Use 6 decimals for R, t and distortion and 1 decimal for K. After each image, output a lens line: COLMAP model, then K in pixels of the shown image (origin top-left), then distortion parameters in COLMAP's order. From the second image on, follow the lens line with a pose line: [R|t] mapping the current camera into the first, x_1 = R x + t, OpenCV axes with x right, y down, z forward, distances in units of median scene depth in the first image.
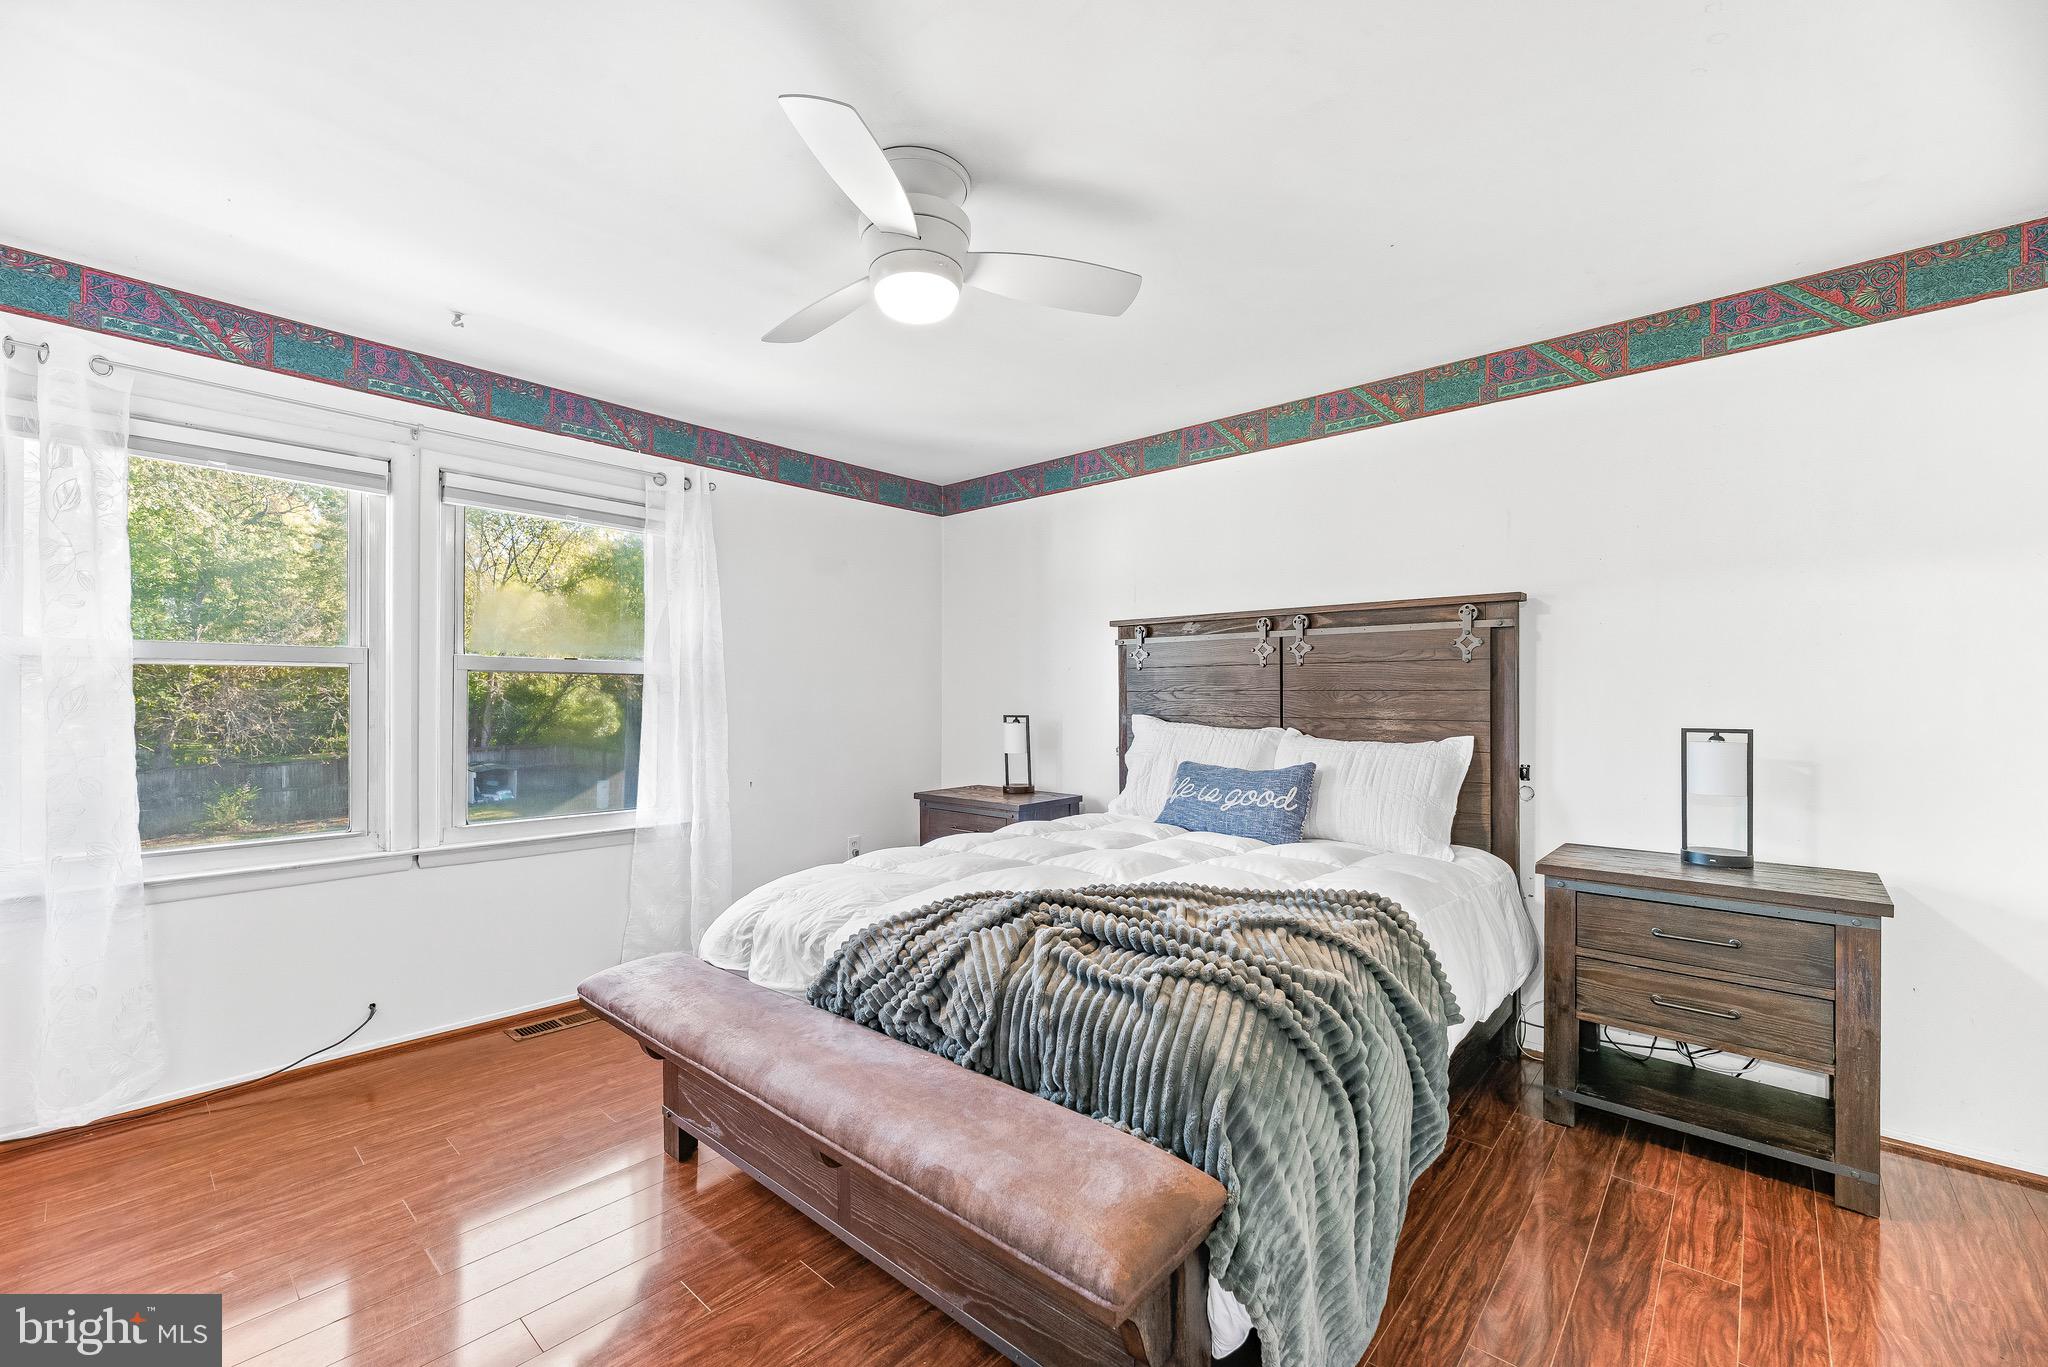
lens RADIAL K [[834.7, 0, 1006.4], [0, 834.7, 680.7], [0, 0, 1]] dist [-0.001734, -0.000261]
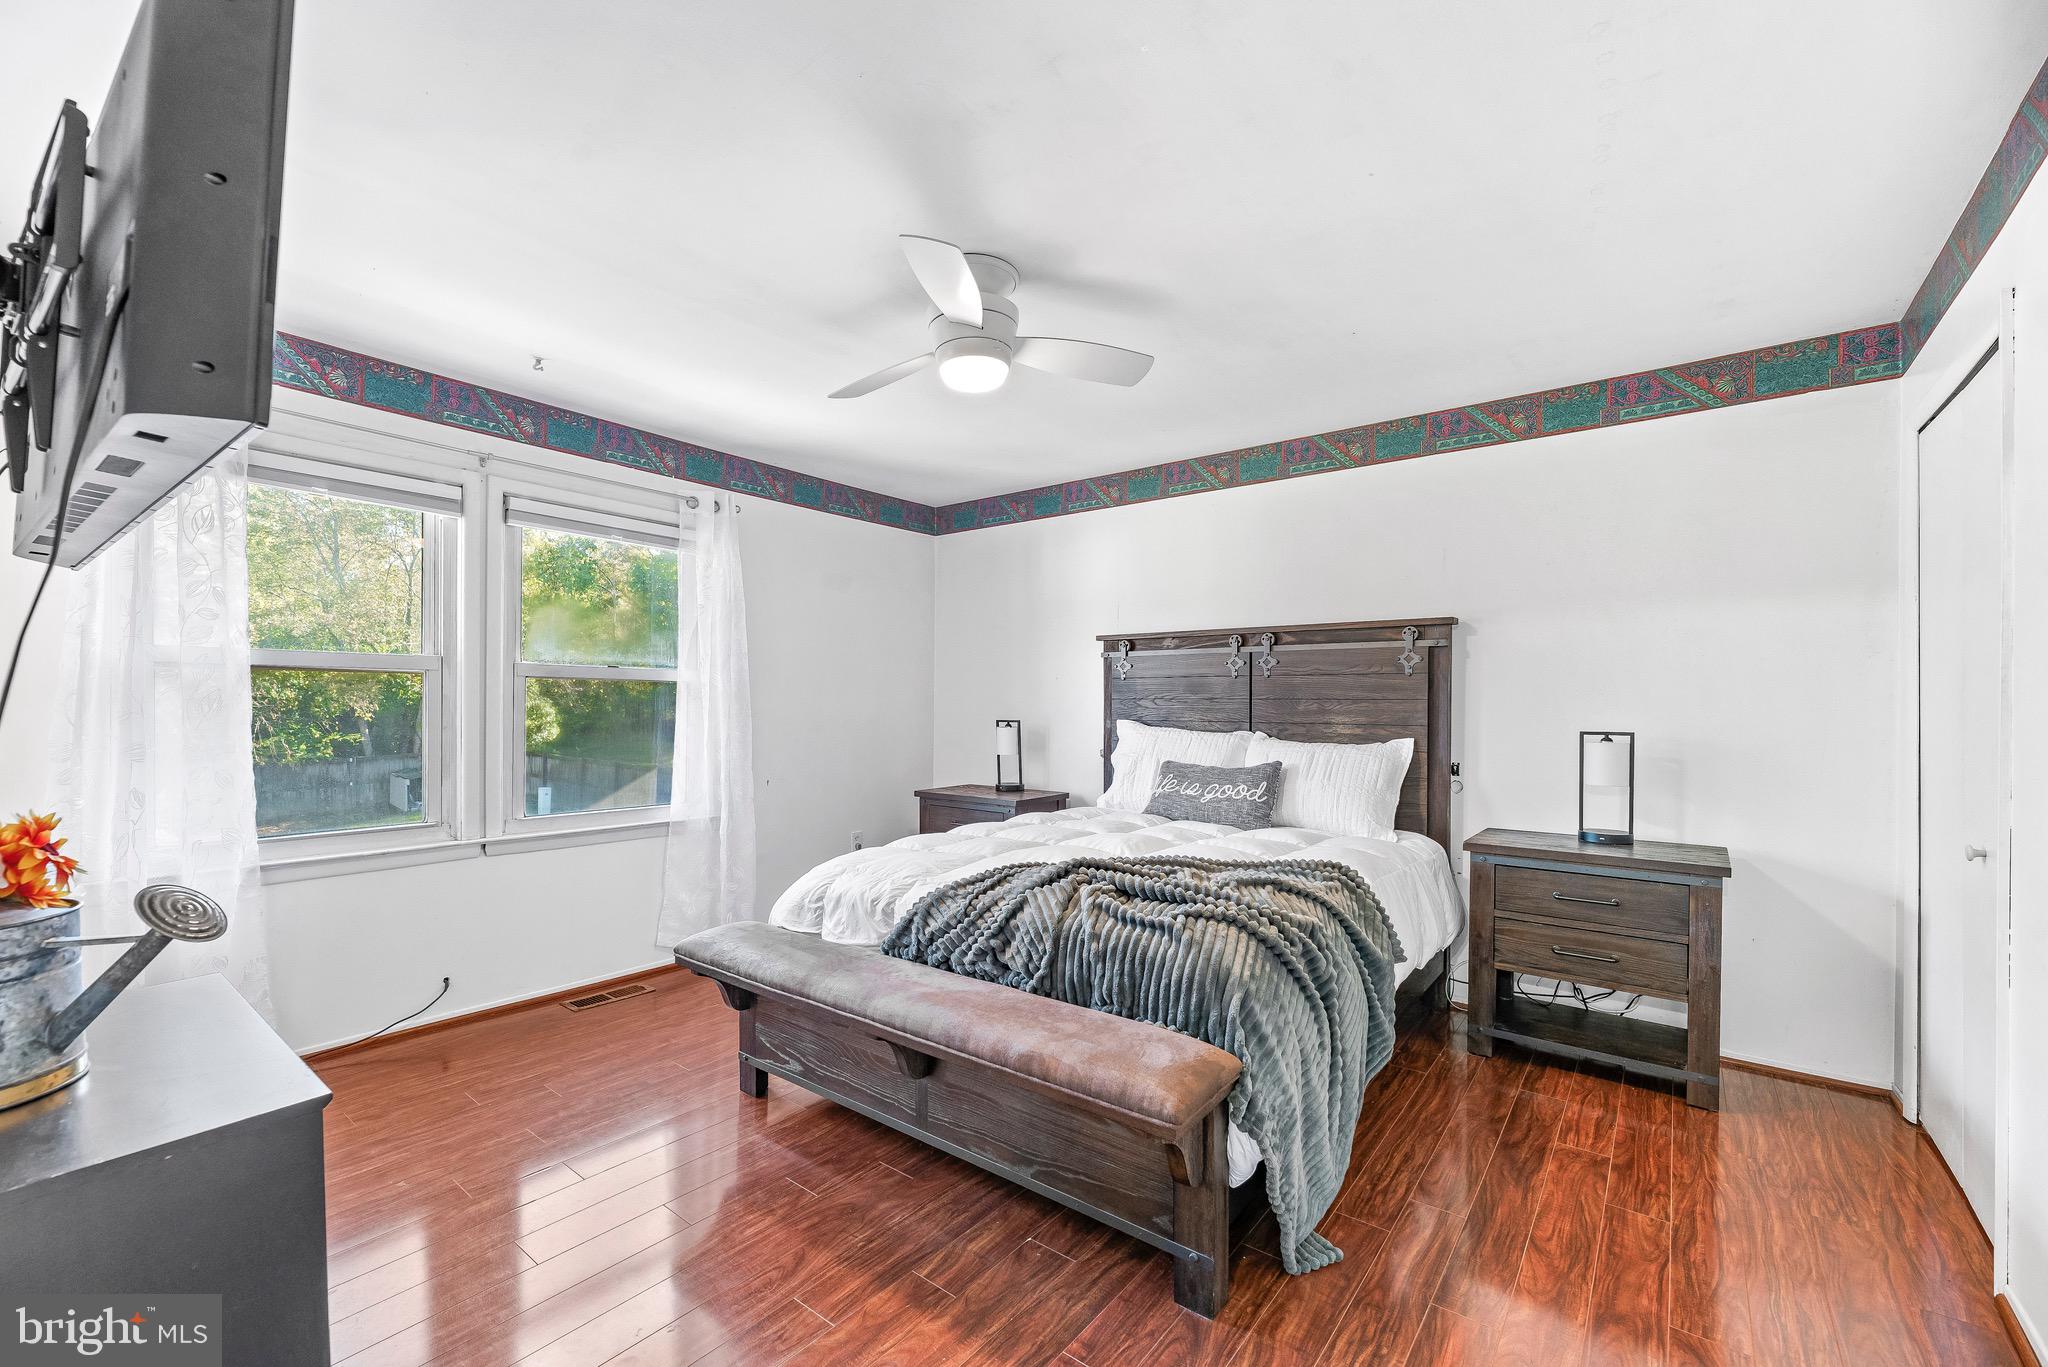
lens RADIAL K [[832.3, 0, 1005.0], [0, 832.3, 694.6], [0, 0, 1]] dist [-0.002294, -0.000298]
pose [[0.998267, 0.005312, 0.058608, -0.123263], [-0.005779, 0.999953, 0.007802, -0.001677], [-0.058563, -0.008127, 0.998251, -0.199931]]
